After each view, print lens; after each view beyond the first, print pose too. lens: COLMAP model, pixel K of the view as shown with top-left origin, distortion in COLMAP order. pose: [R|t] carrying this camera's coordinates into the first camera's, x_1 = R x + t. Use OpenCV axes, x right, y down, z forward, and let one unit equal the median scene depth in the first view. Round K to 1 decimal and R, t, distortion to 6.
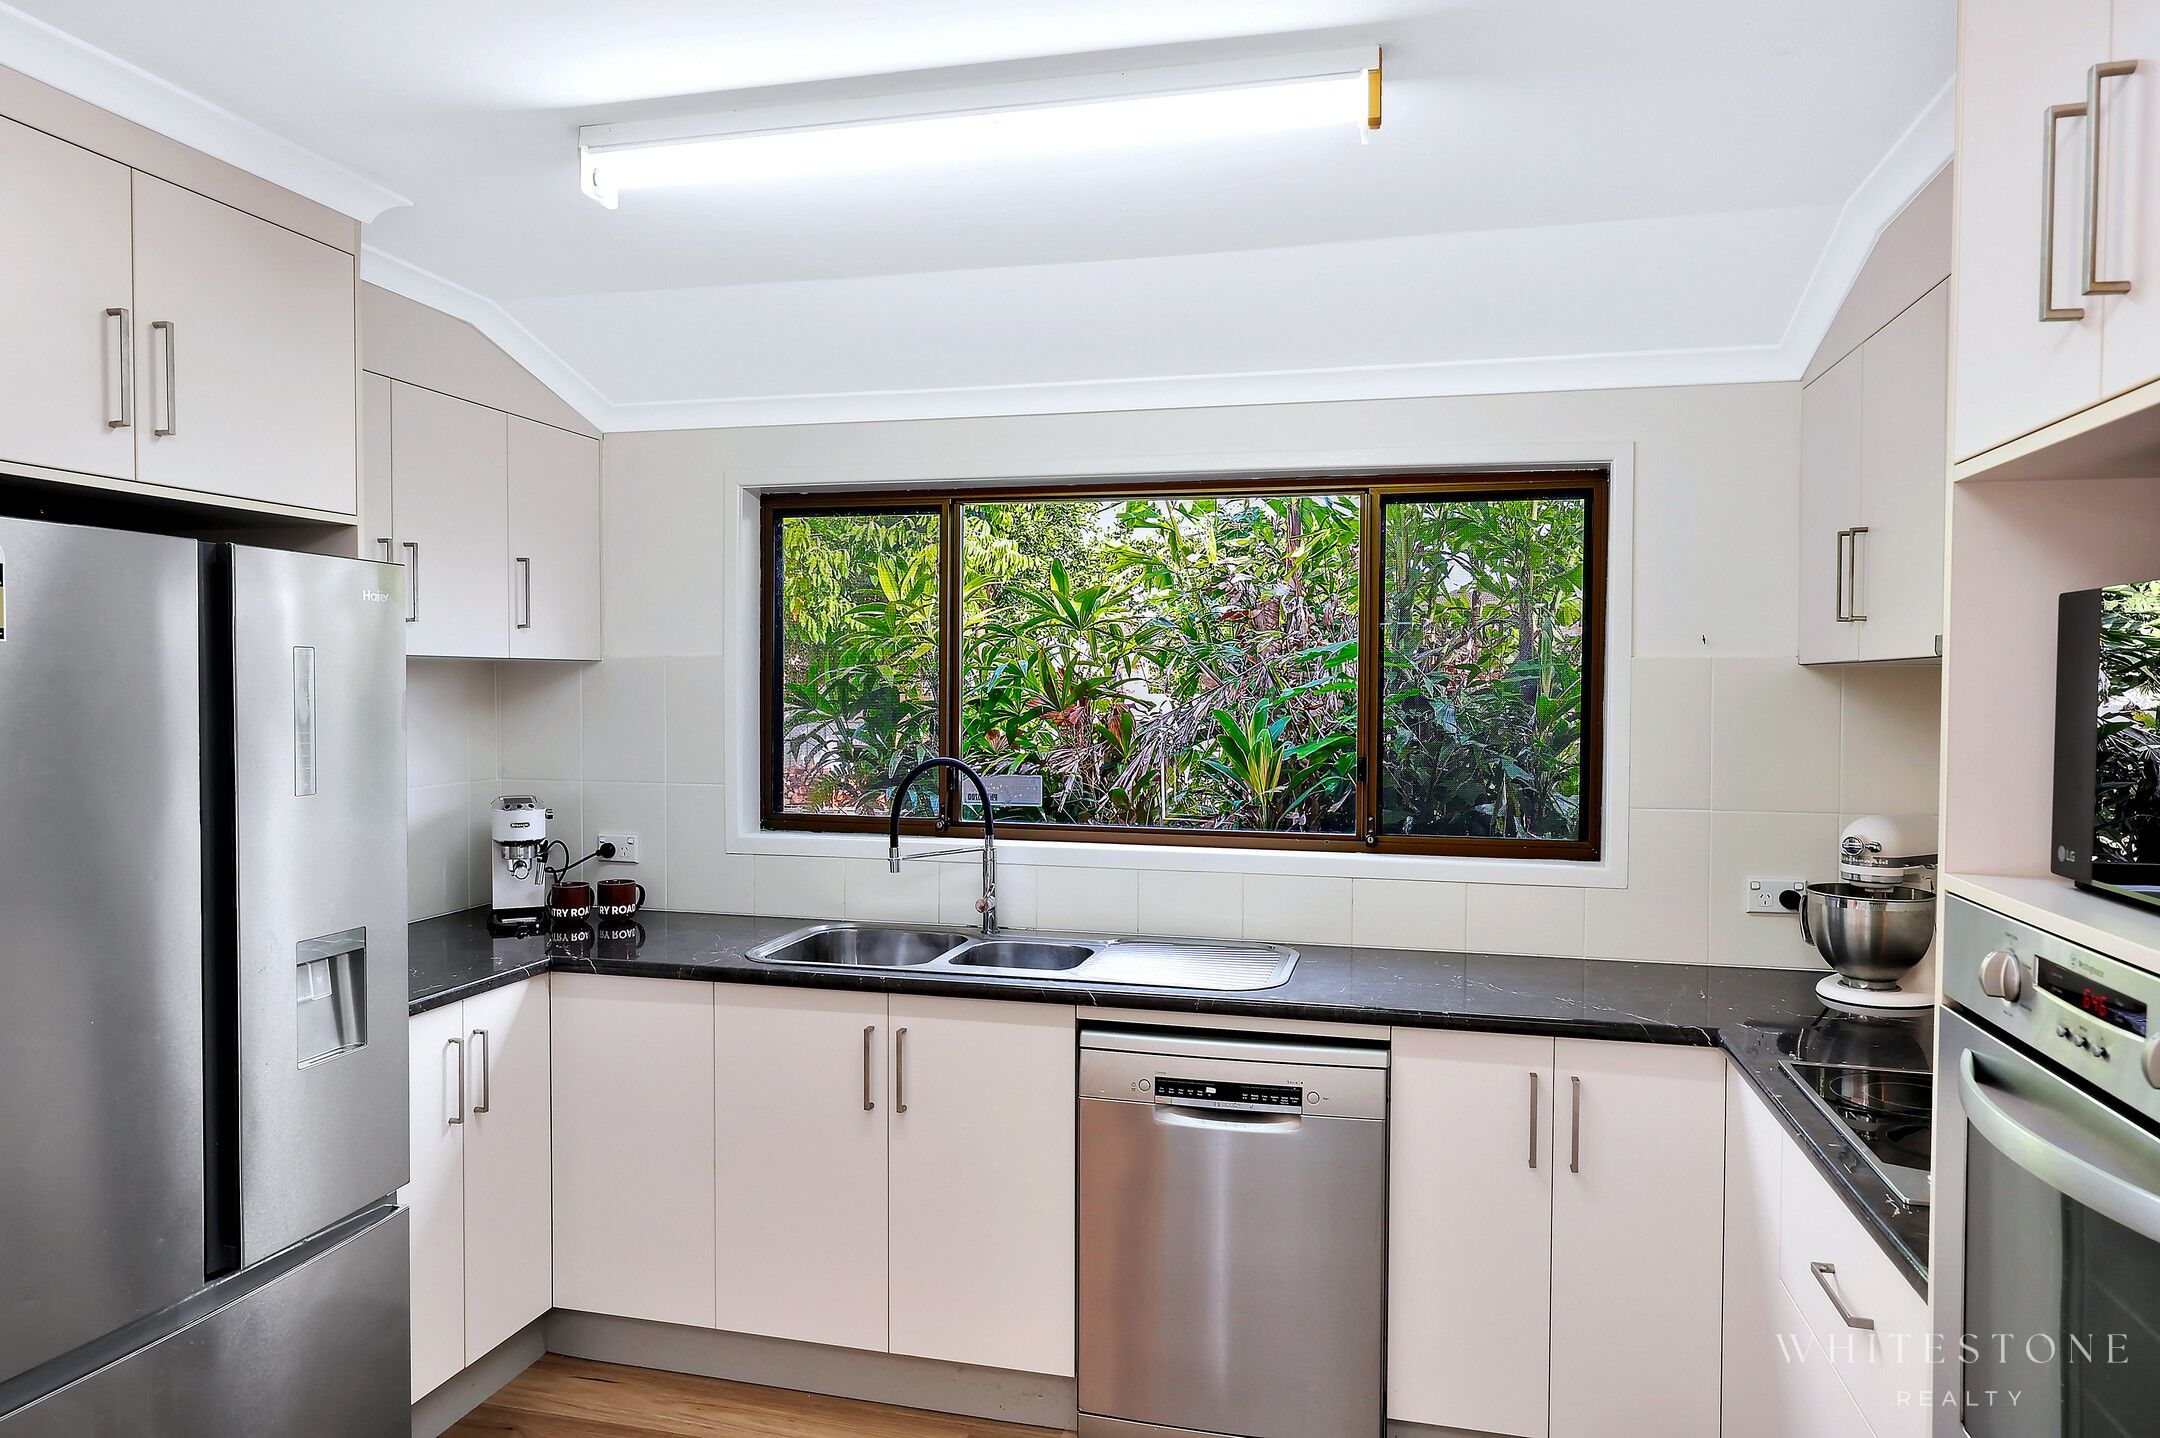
lens RADIAL K [[1354.3, 0, 1080.0], [0, 1354.3, 719.0], [0, 0, 1]] dist [0.003968, 0.001079]
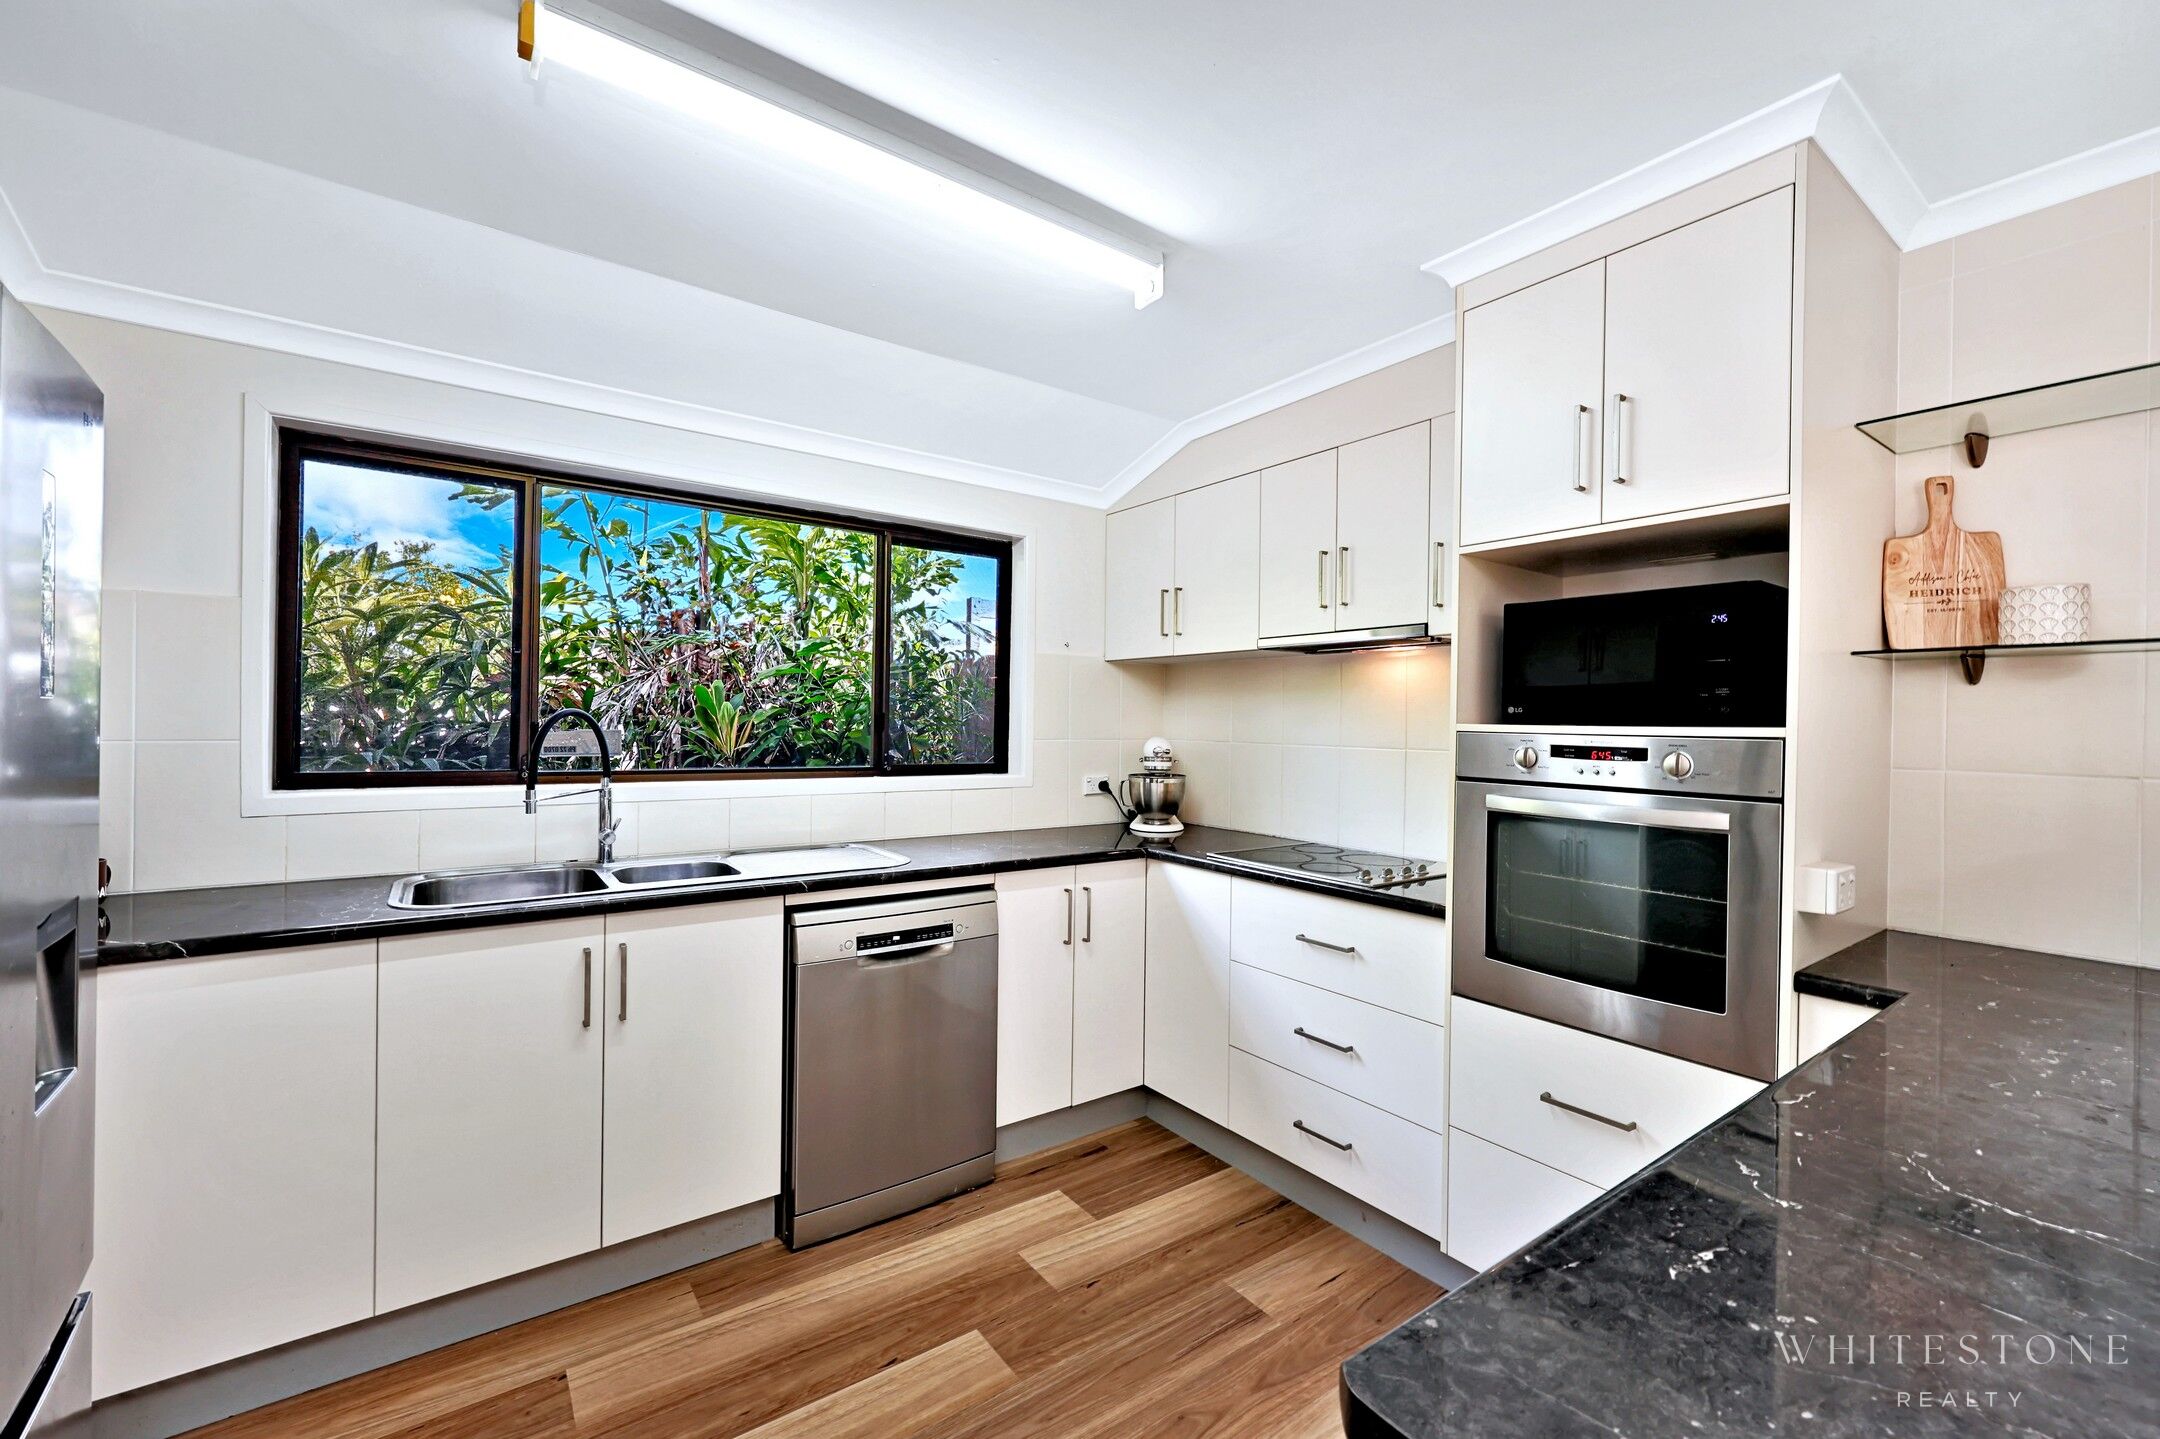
lens RADIAL K [[866.6, 0, 1080.2], [0, 866.6, 715.2], [0, 0, 1]] dist [-0.001010, -0.000128]
pose [[0.646450, 0.006790, 0.762926, -0.428072], [0.007774, 0.999850, -0.015486, 0.056157], [-0.762917, 0.015942, 0.646300, 0.256707]]
